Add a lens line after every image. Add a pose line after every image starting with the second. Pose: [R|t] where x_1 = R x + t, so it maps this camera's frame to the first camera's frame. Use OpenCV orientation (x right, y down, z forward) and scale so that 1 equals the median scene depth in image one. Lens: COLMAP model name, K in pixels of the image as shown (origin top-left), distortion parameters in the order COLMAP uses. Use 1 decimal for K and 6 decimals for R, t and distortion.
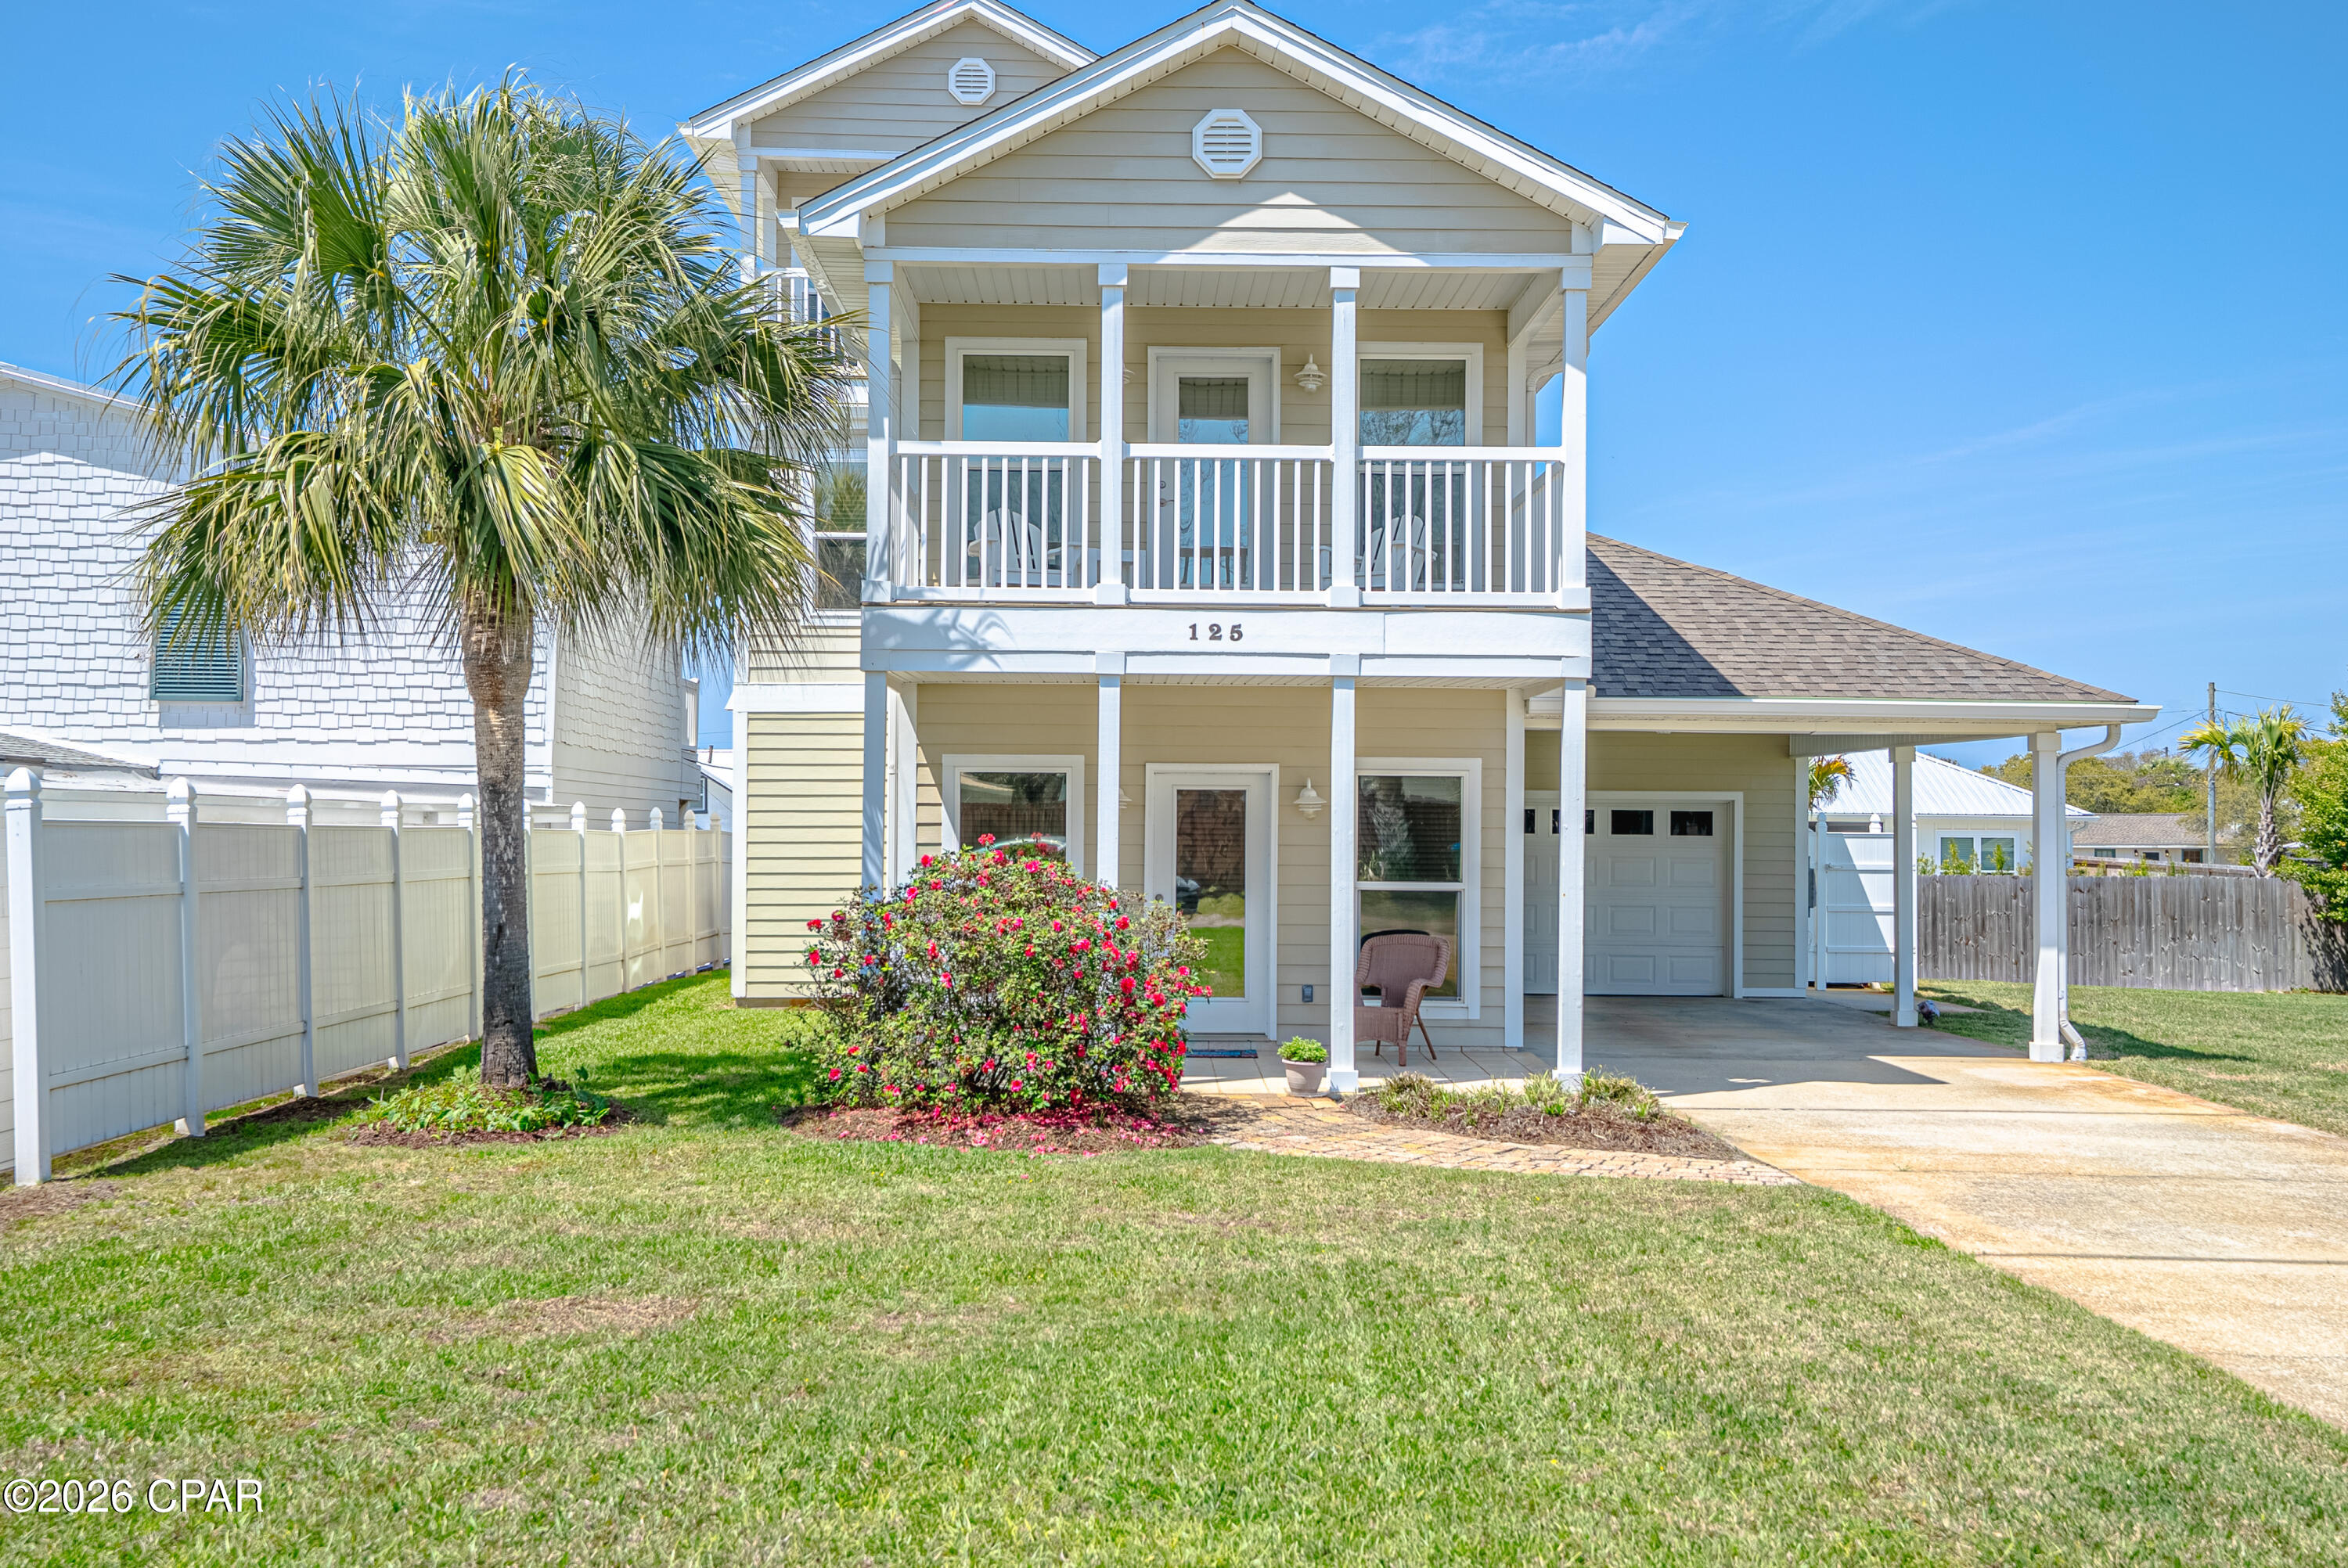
lens RADIAL K [[2278.4, 0, 1174.0], [0, 2278.4, 784.0], [0, 0, 1]] dist [0.128137, 0.009457]
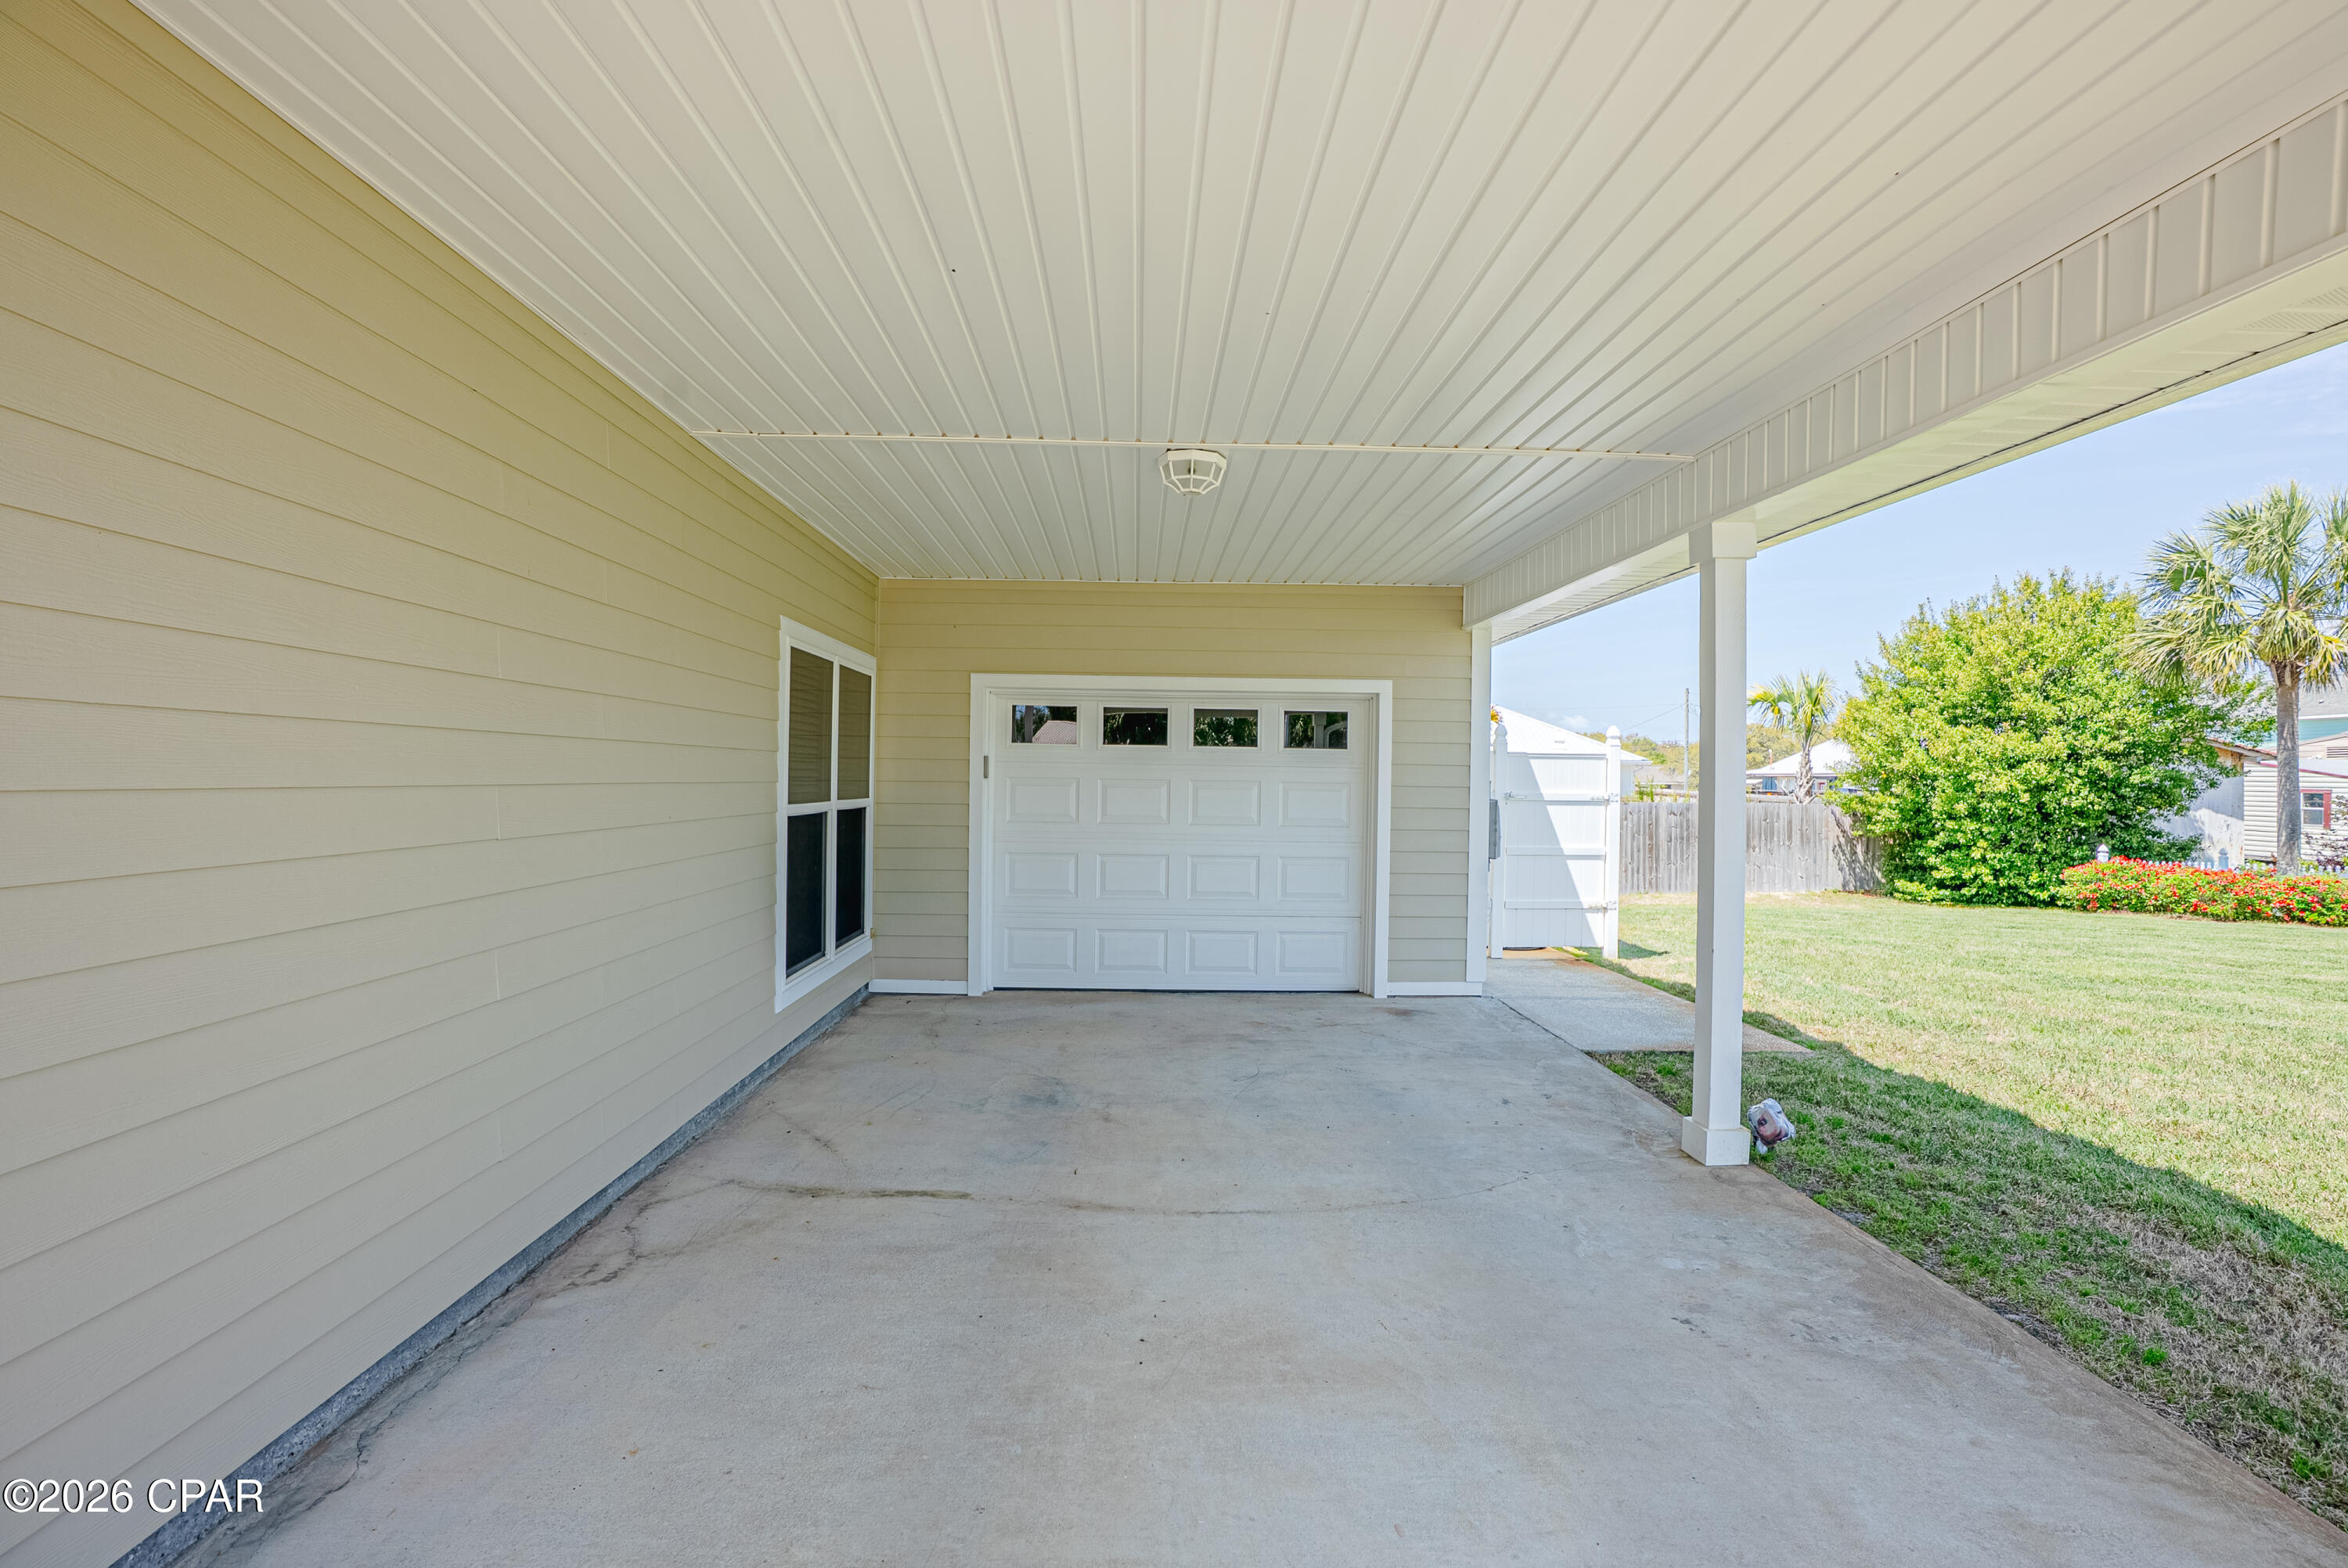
lens RADIAL K [[1048.8, 0, 1174.0], [0, 1048.8, 784.0], [0, 0, 1]] dist [-0.001256, -0.000204]
pose [[0.999934, 0.008104, 0.008202, 0.182552], [-0.008347, 0.999514, 0.030048, 0.023845], [-0.007954, -0.030114, 0.999515, 0.699067]]
